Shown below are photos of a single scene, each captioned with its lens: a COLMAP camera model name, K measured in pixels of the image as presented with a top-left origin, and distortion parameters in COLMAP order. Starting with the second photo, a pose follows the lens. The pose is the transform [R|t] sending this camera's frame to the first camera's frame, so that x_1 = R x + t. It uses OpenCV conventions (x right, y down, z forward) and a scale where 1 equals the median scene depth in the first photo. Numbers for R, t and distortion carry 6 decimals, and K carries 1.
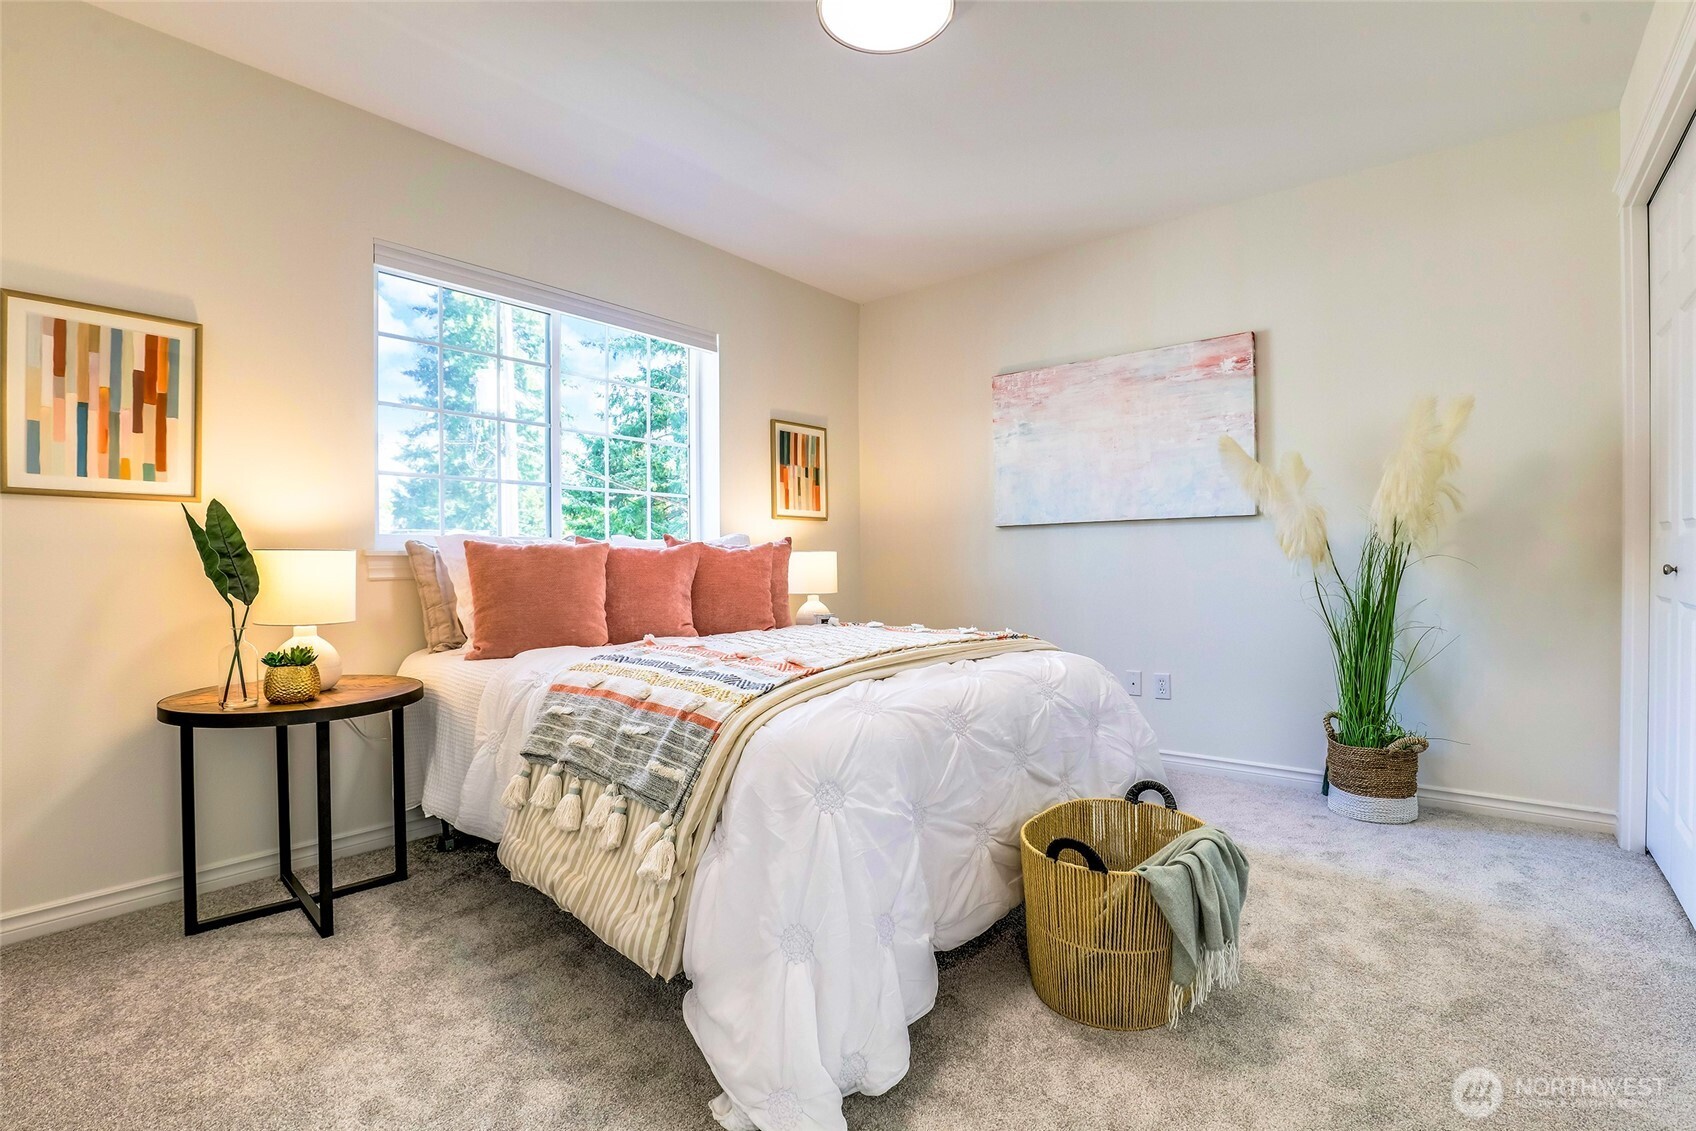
lens RADIAL K [[779.2, 0, 848.0], [0, 779.2, 565.5], [0, 0, 1]] dist [-0.044381, 0.001273]
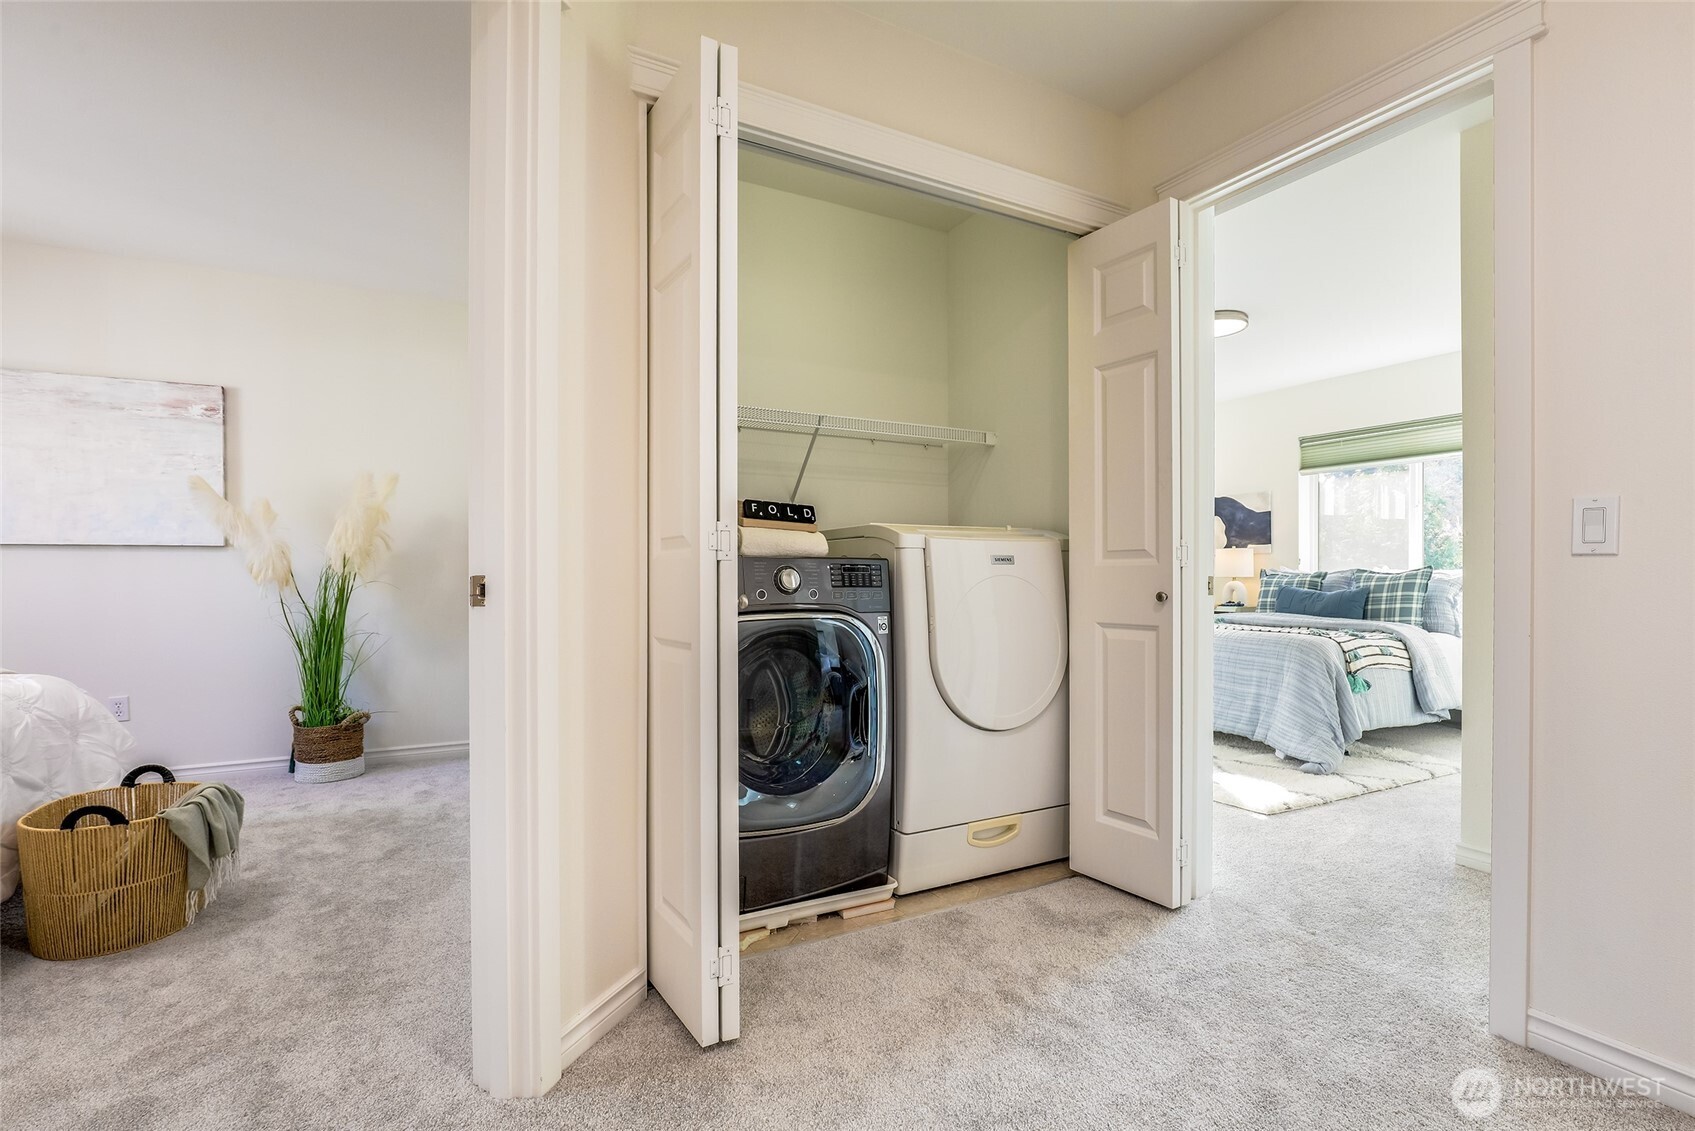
lens RADIAL K [[796.9, 0, 848.3], [0, 796.9, 582.8], [0, 0, 1]] dist [-0.017383, 0.010823]
pose [[0.376080, 0.001201, 0.926587, -0.273389], [0.008073, 0.999957, -0.004573, 0.003020], [-0.926552, 0.009200, 0.376054, -0.391664]]
